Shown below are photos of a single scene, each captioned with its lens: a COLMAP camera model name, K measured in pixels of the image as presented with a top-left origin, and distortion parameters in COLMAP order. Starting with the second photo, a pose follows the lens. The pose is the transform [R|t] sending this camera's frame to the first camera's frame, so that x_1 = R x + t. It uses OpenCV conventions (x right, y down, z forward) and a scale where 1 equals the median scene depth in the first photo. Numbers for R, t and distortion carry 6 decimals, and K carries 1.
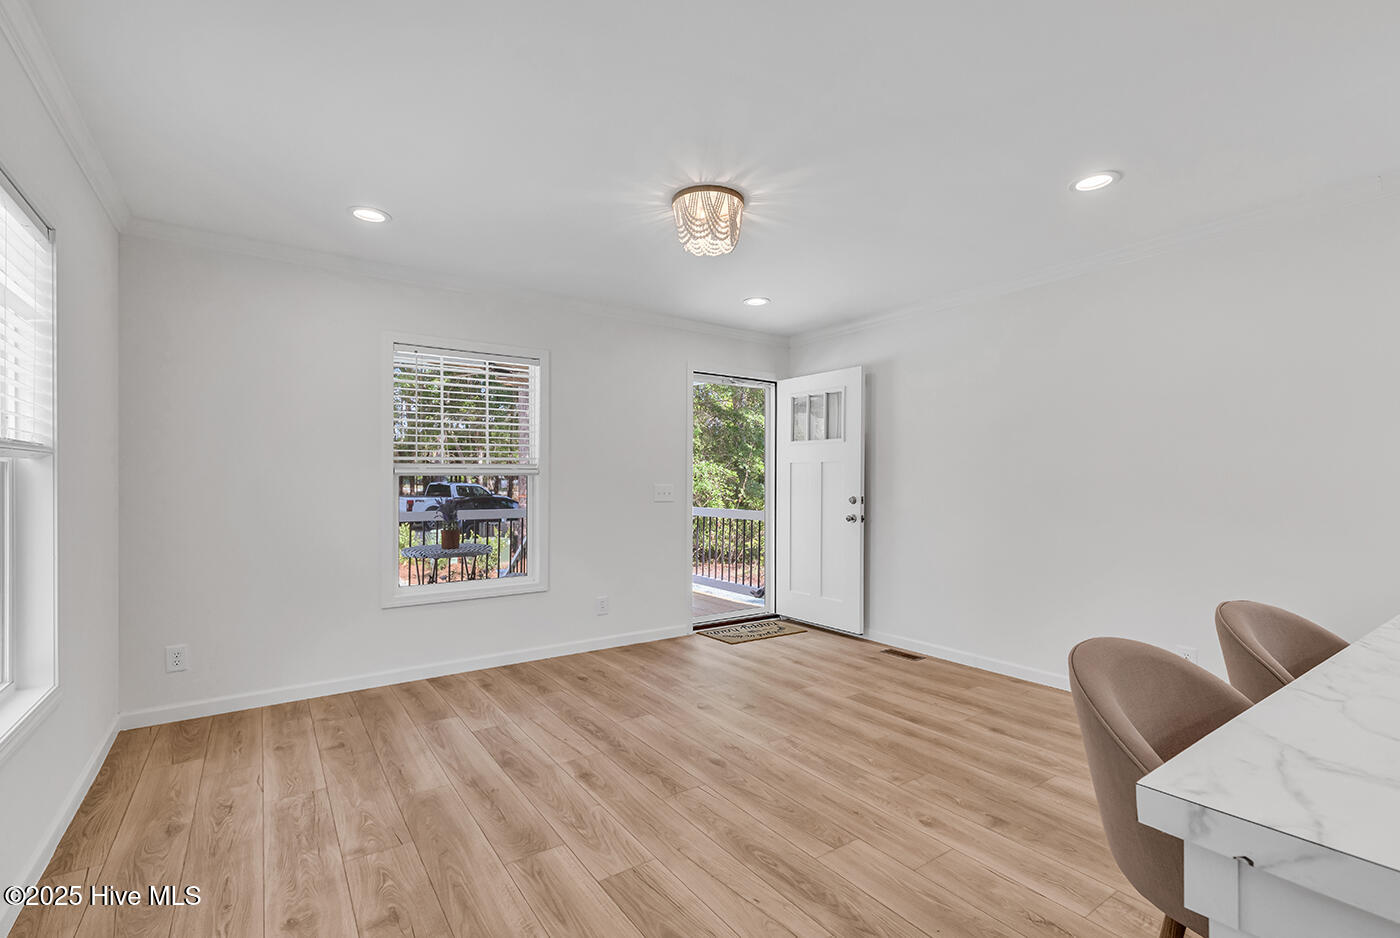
lens RADIAL K [[622.5, 0, 706.3], [0, 622.5, 480.2], [0, 0, 1]] dist [-0.001130, 0.000018]
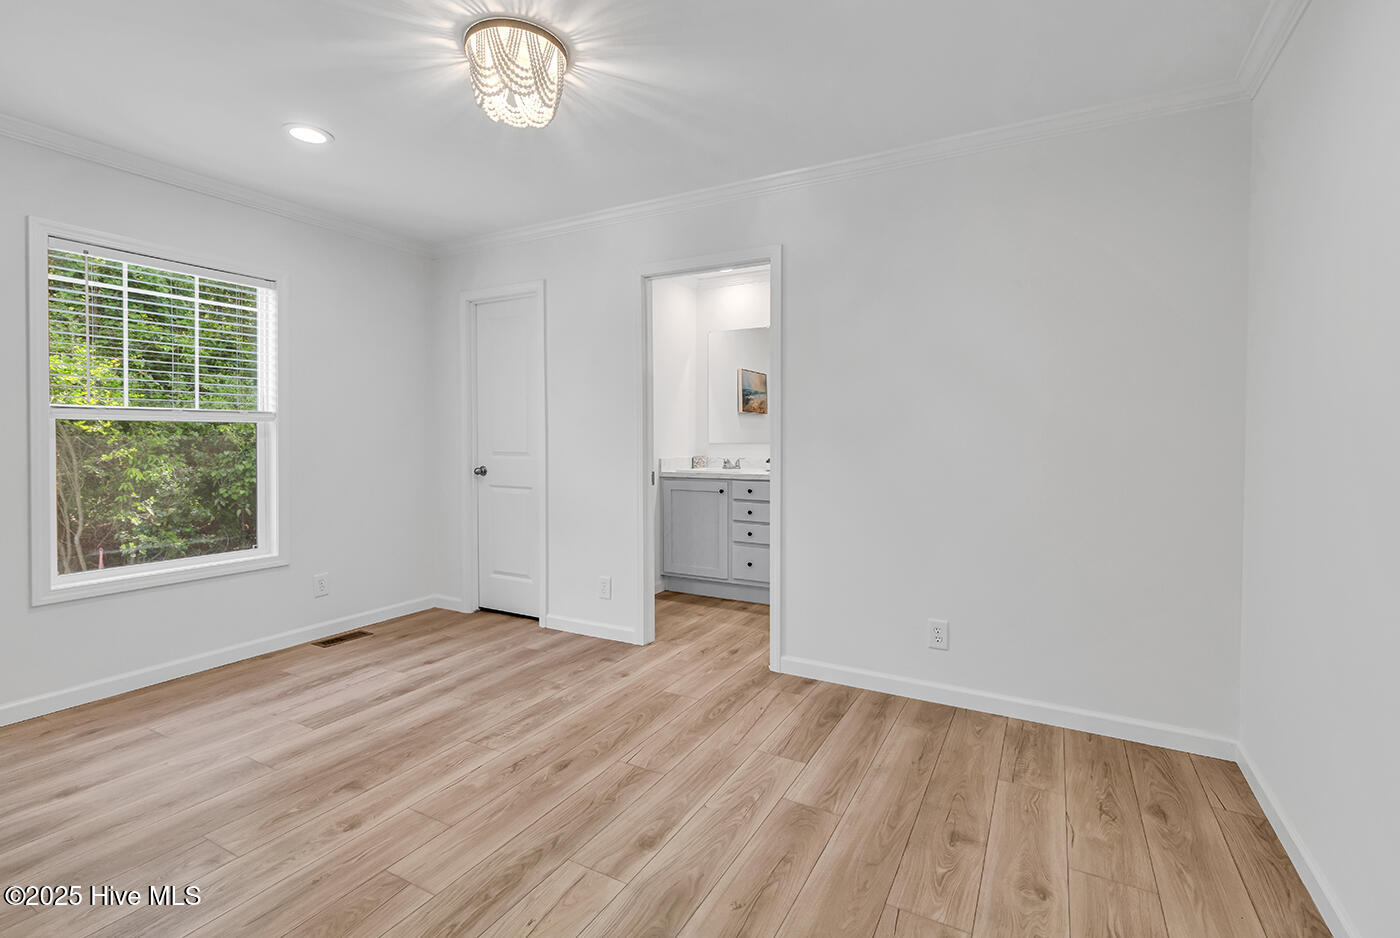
lens RADIAL K [[636.8, 0, 707.5], [0, 636.8, 427.3], [0, 0, 1]] dist [-0.000447, -0.000393]
pose [[-0.437184, 0.011270, 0.899301, -0.907318], [-0.004890, 0.999877, -0.014908, 0.011144], [-0.899359, -0.010915, -0.437075, 1.294812]]
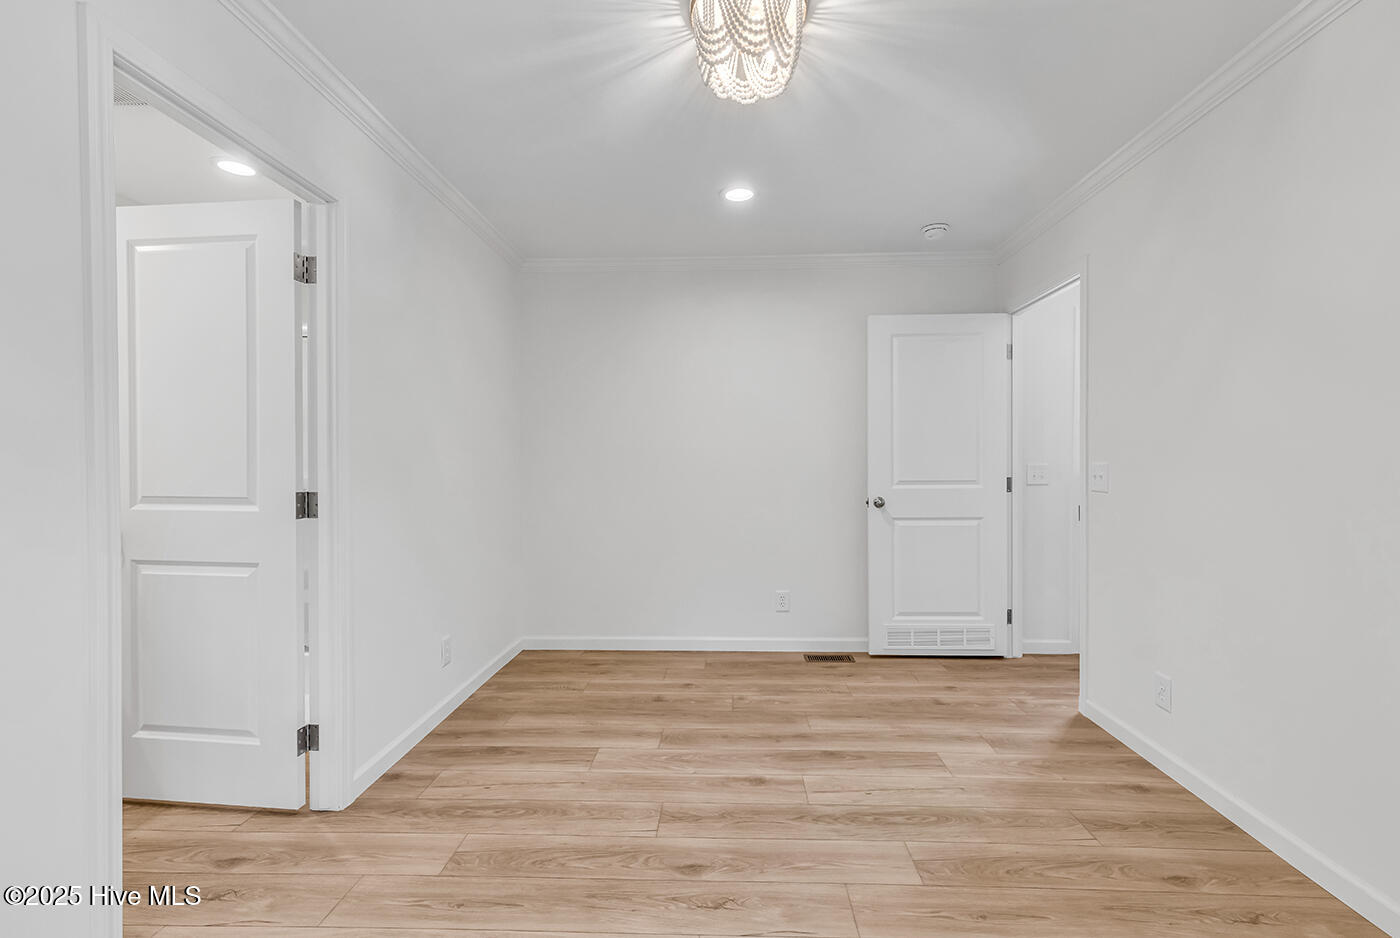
lens RADIAL K [[635.5, 0, 708.2], [0, 635.5, 465.5], [0, 0, 1]] dist [0.005626, -0.000137]
pose [[-0.607768, 0.010212, -0.794049, 0.600424], [0.007719, 0.999946, 0.006952, 0.006971], [0.794077, -0.001905, -0.607814, 1.548147]]
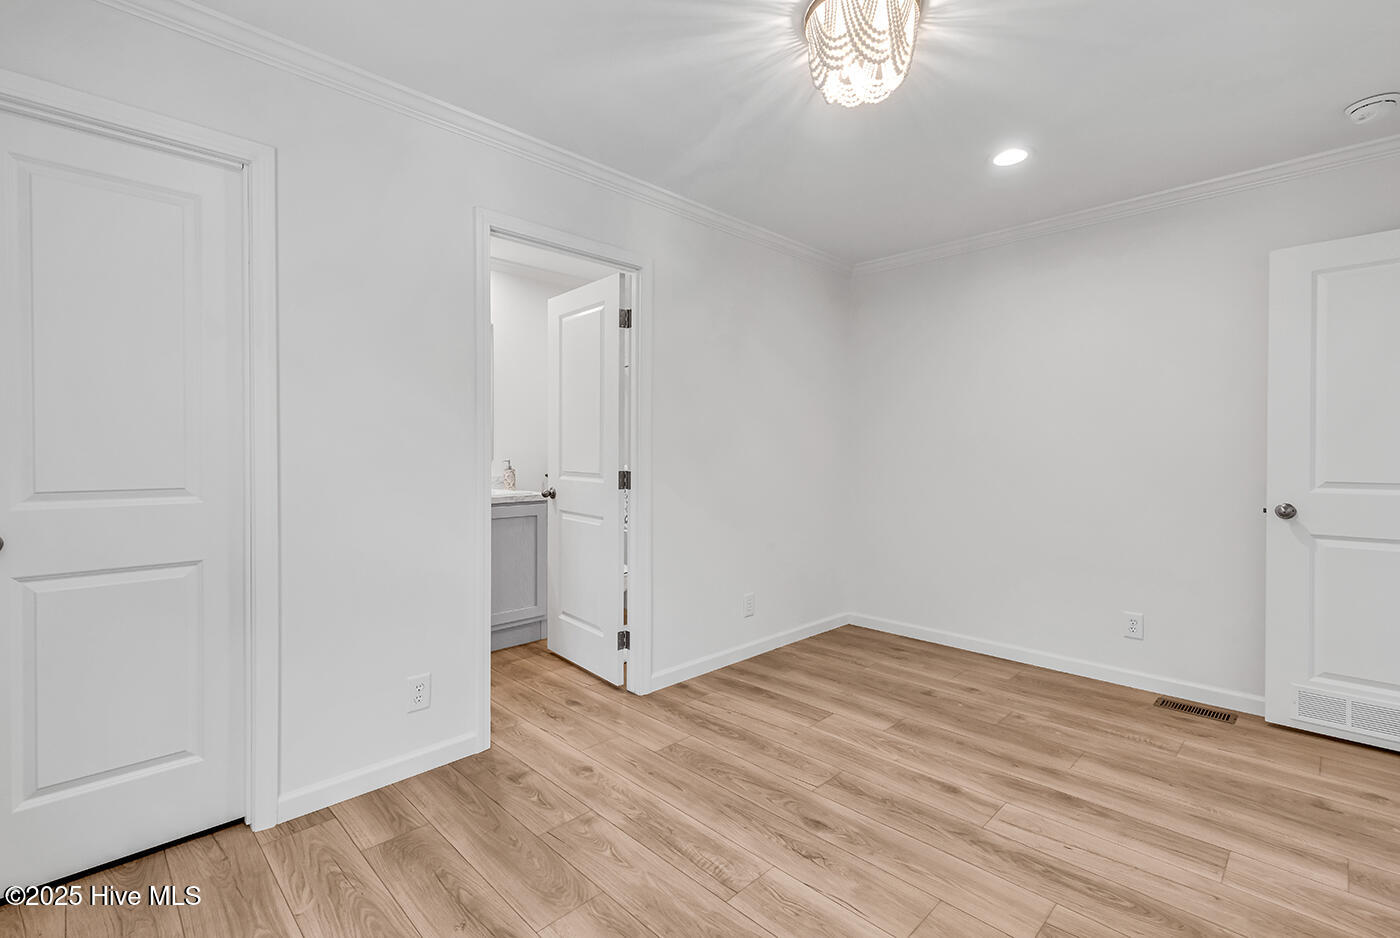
lens RADIAL K [[635.7, 0, 698.5], [0, 635.7, 454.7], [0, 0, 1]] dist [0.001954, -0.000437]
pose [[-0.986733, 0.001672, -0.162345, 0.302428], [0.001134, 0.999994, 0.003407, 0.007858], [0.162350, 0.003178, -0.986728, 1.860539]]
